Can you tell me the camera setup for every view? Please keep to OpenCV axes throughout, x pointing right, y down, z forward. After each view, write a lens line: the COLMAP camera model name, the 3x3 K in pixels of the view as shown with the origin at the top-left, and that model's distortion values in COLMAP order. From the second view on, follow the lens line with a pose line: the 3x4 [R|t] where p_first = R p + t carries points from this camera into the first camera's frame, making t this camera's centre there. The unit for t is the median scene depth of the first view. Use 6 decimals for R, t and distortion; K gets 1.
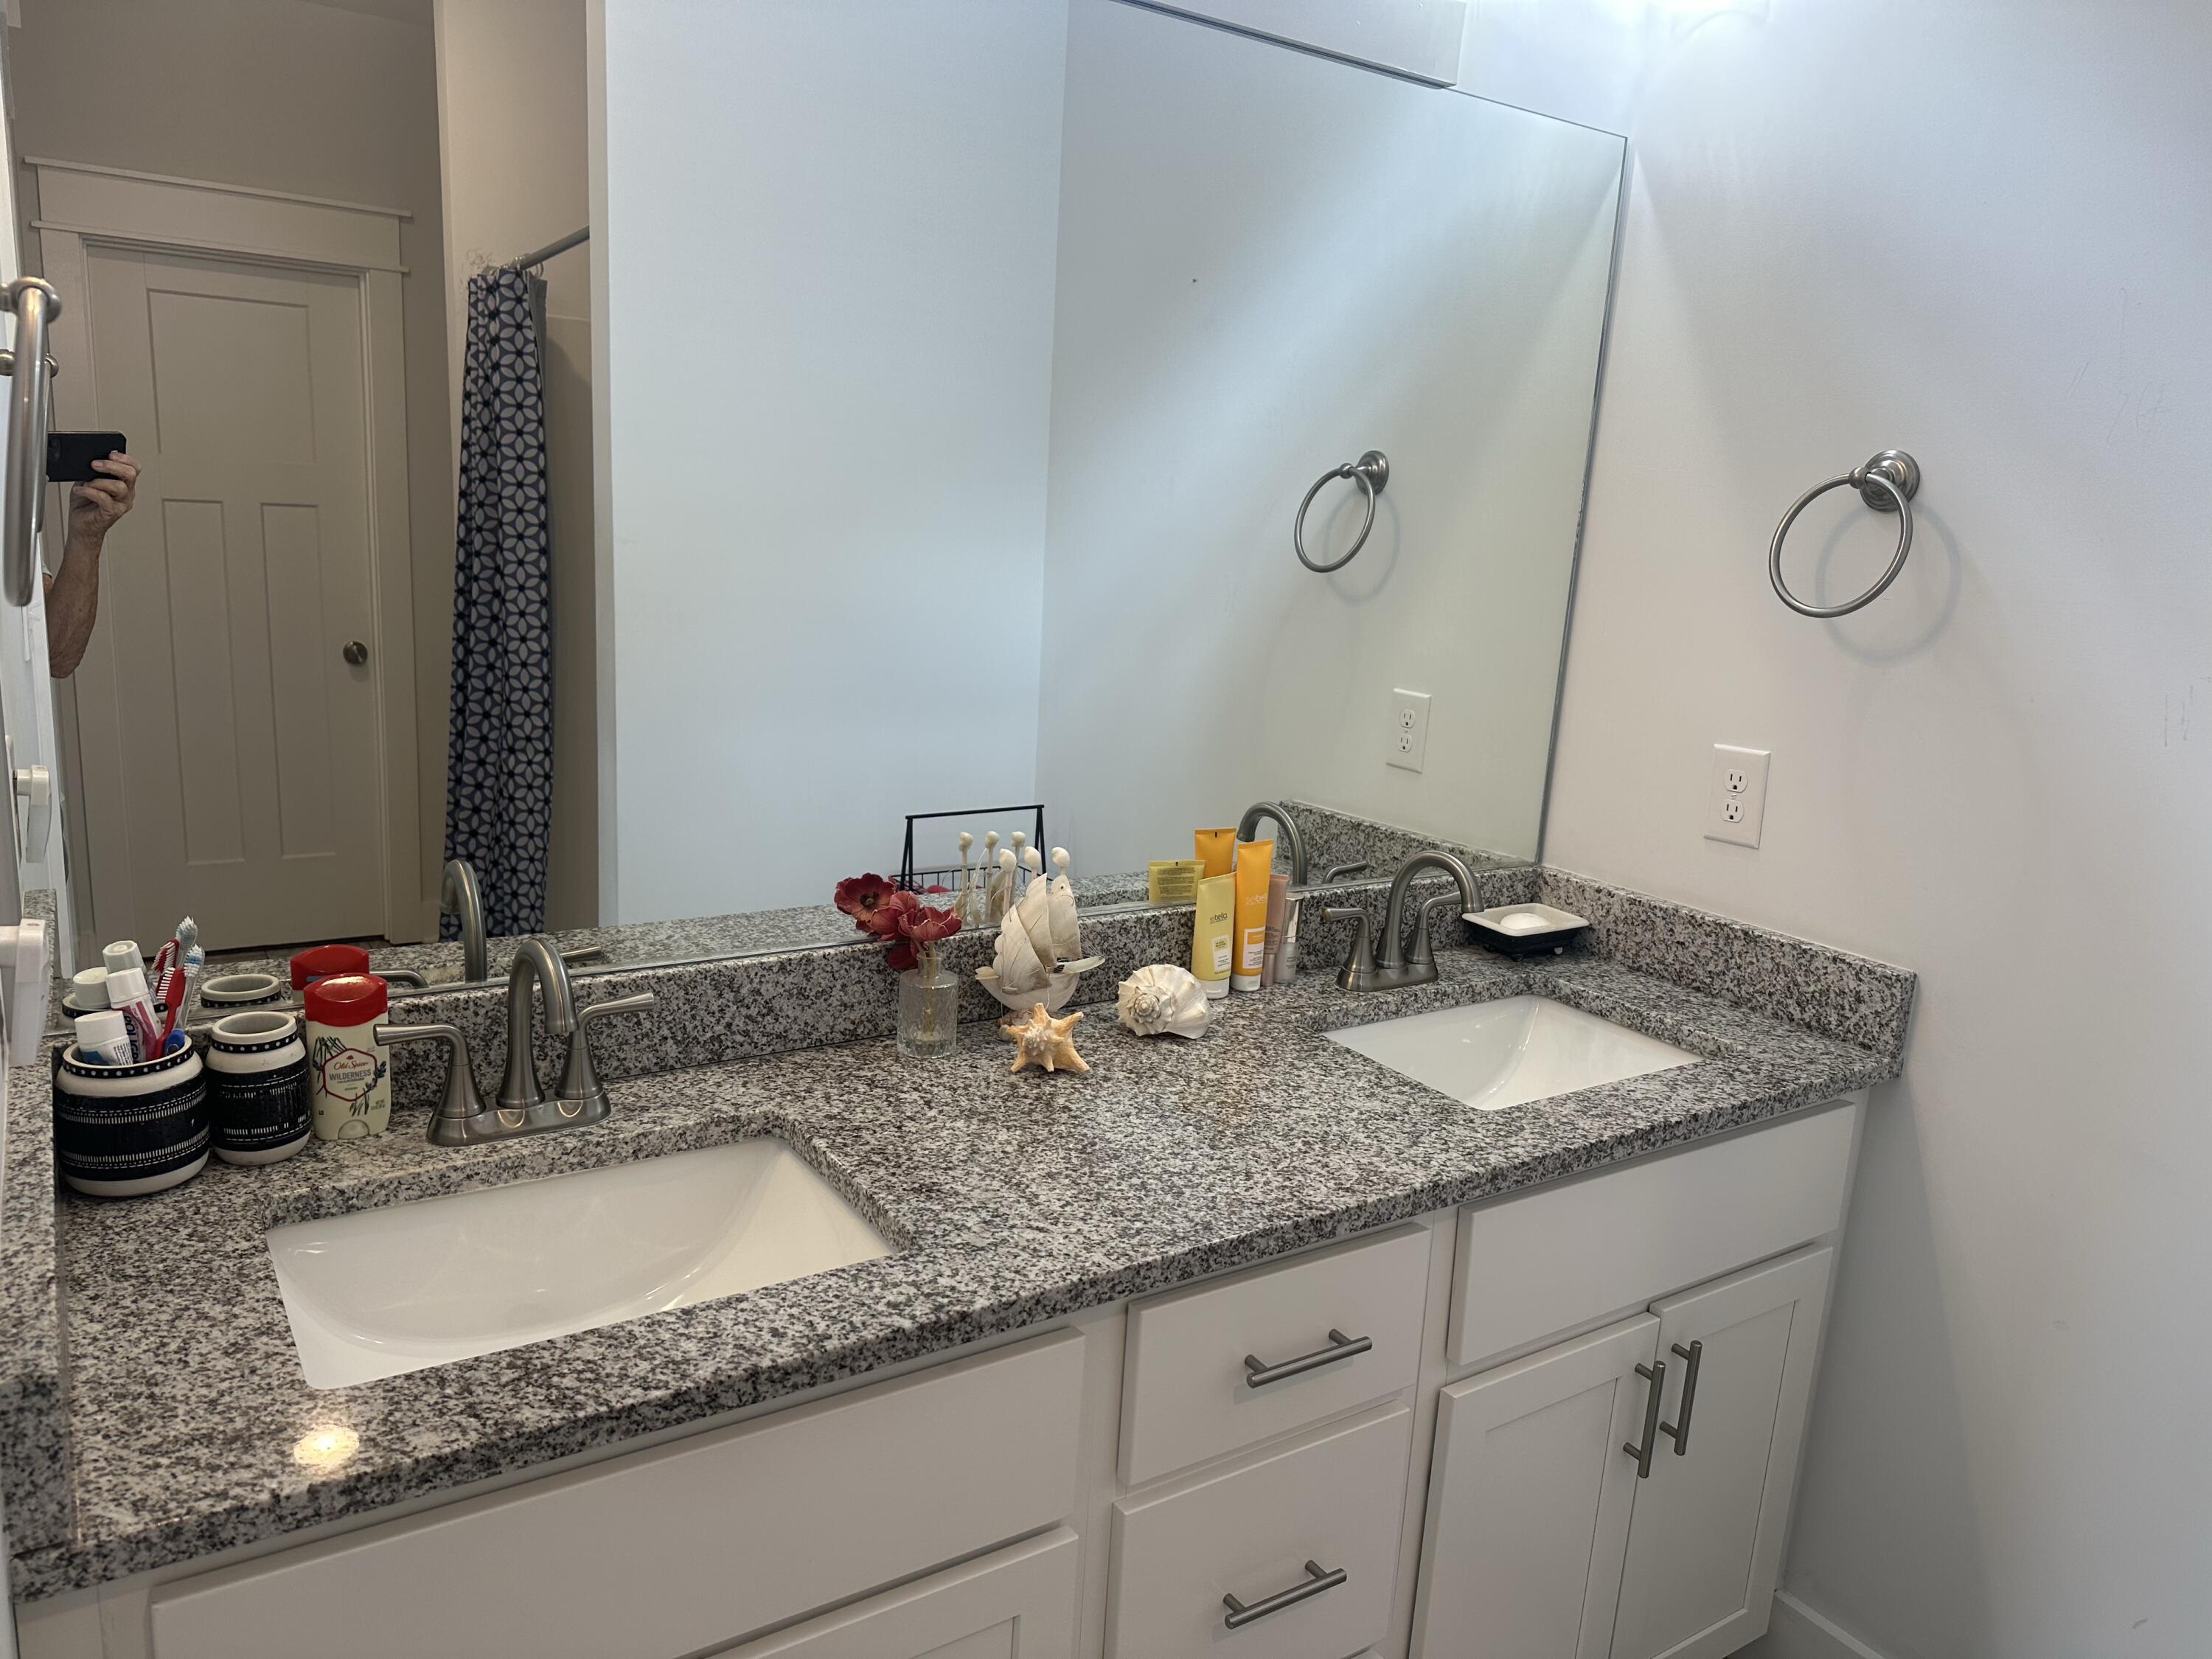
lens RADIAL K [[1548.0, 0, 1101.5], [0, 1548.0, 843.2], [0, 0, 1]] dist [0.048328, -0.061223]
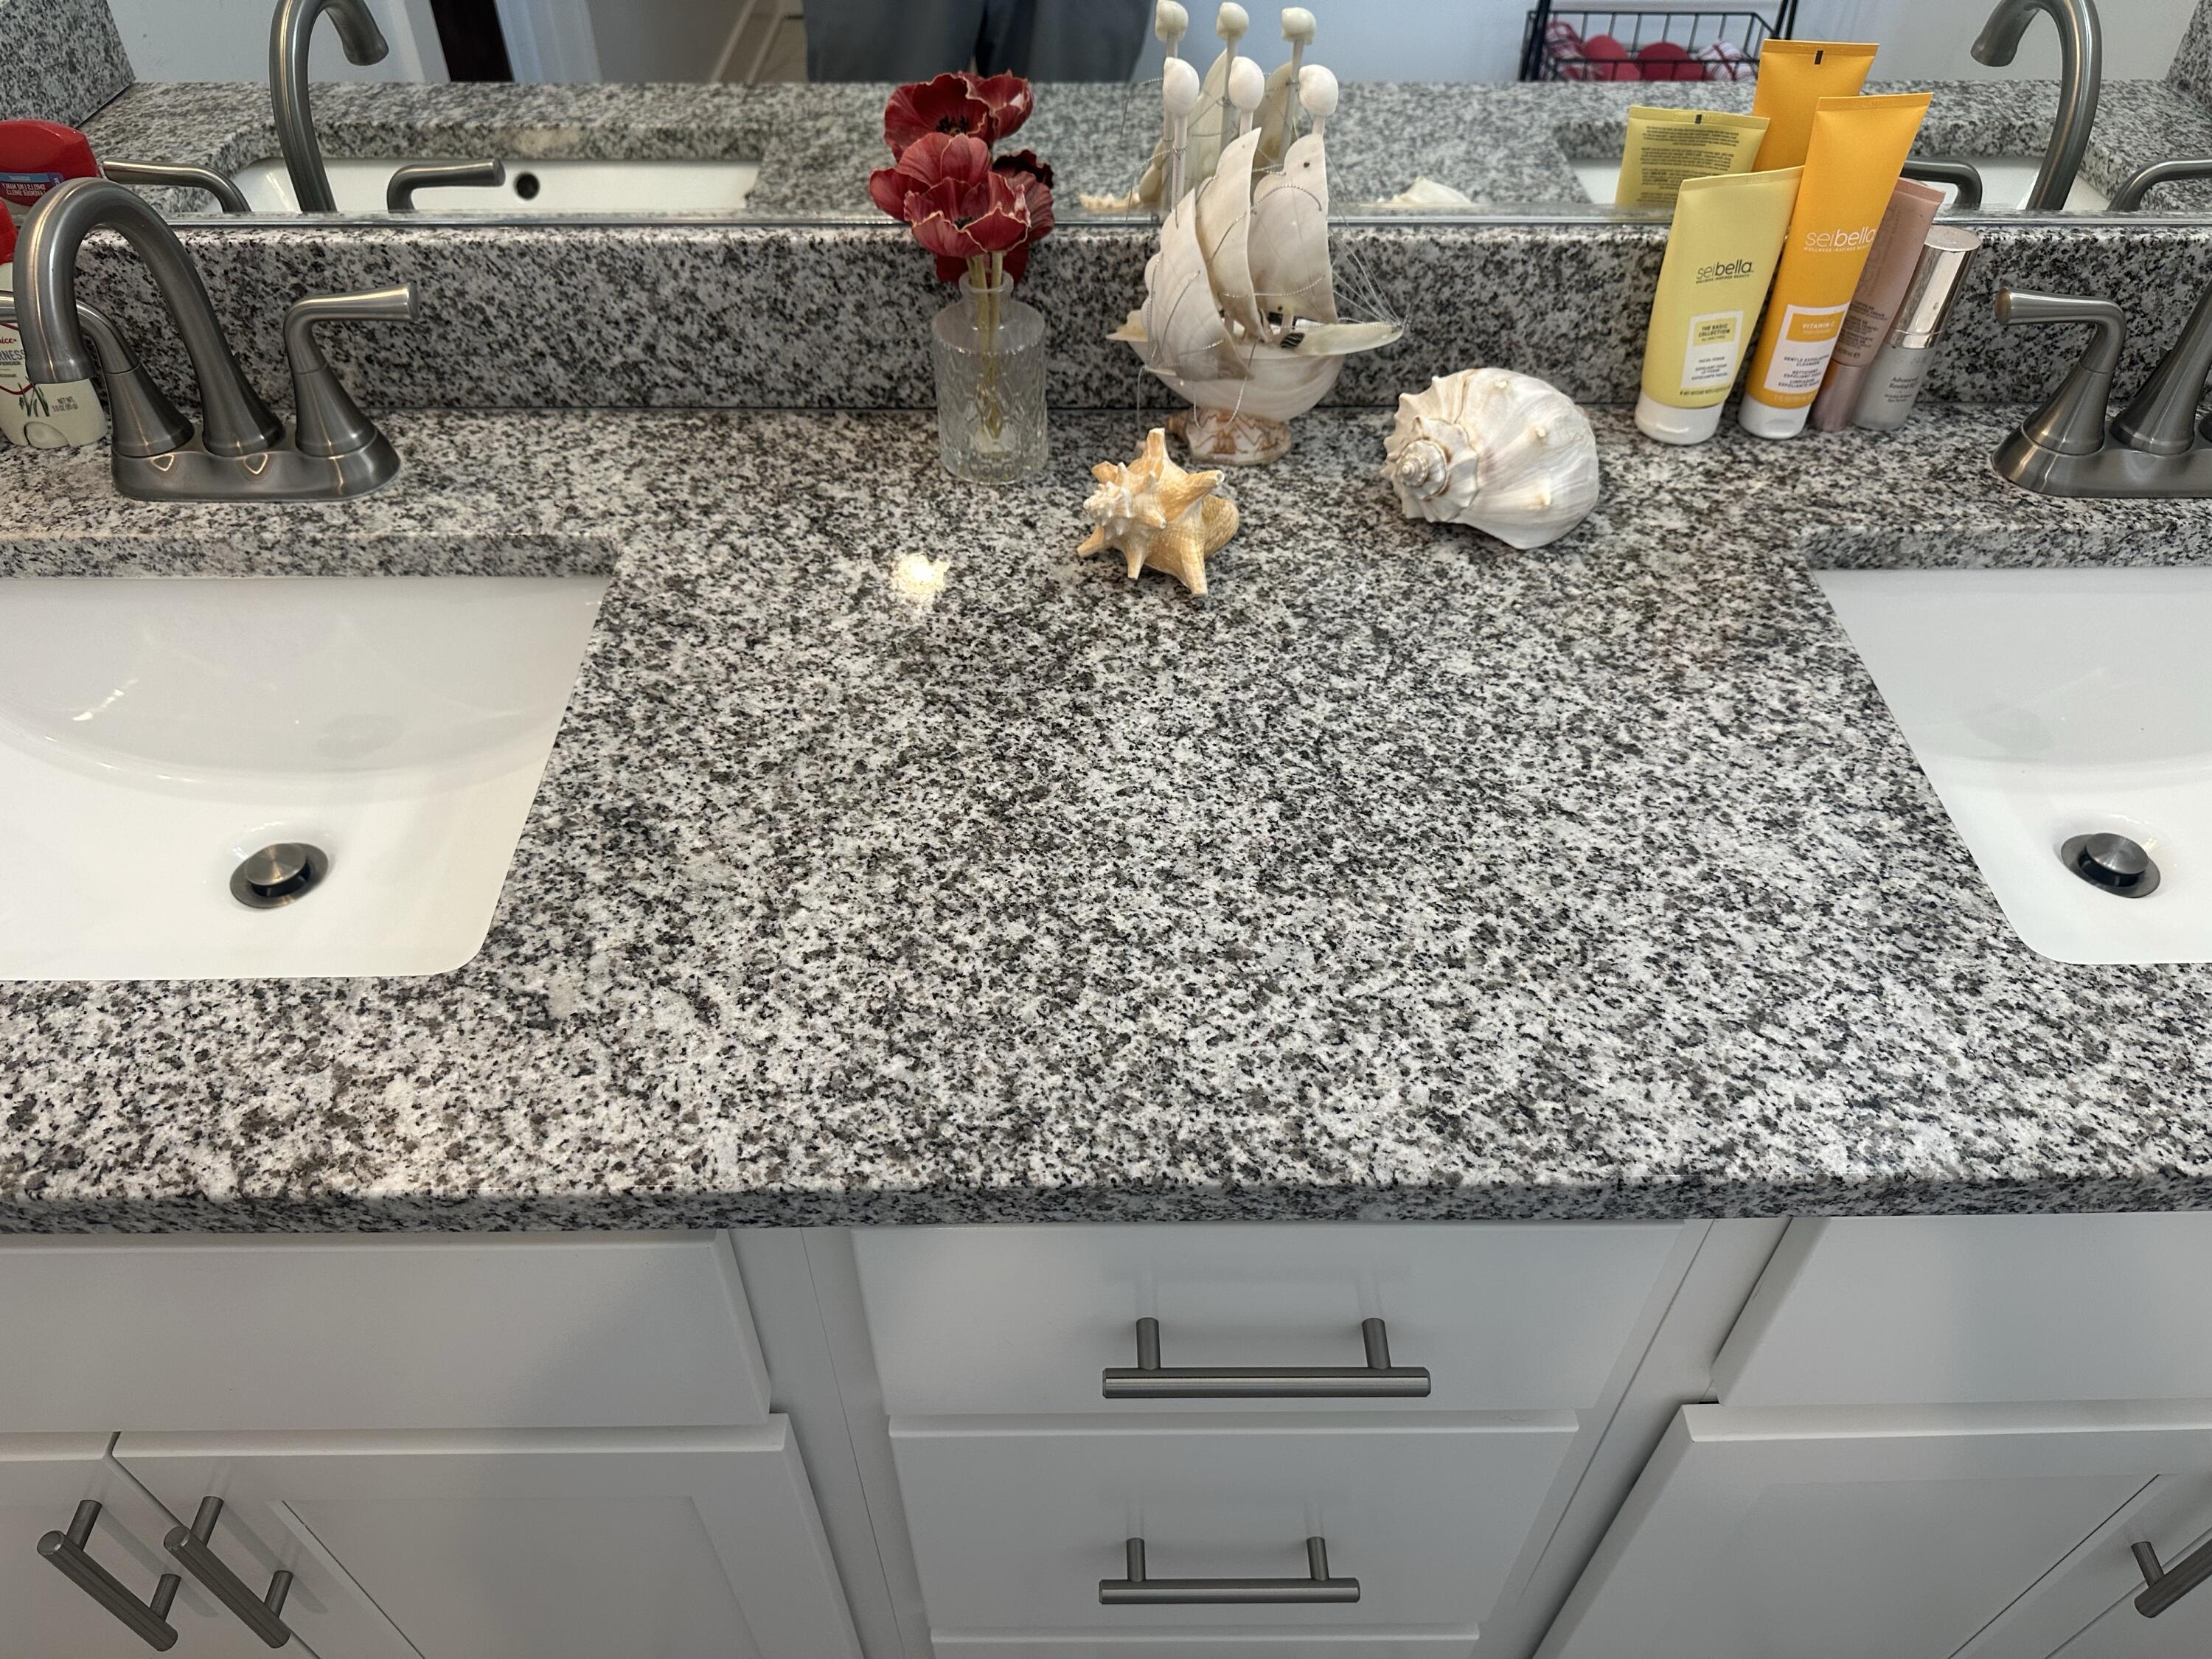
lens RADIAL K [[1548.0, 0, 1123.3], [0, 1548.0, 849.6], [0, 0, 1]] dist [0.048328, -0.061223]
pose [[0.842038, 0.344887, -0.414759, 0.195292], [-0.074181, 0.835633, 0.544257, -0.050126], [0.534293, -0.427517, 0.729219, 0.568243]]
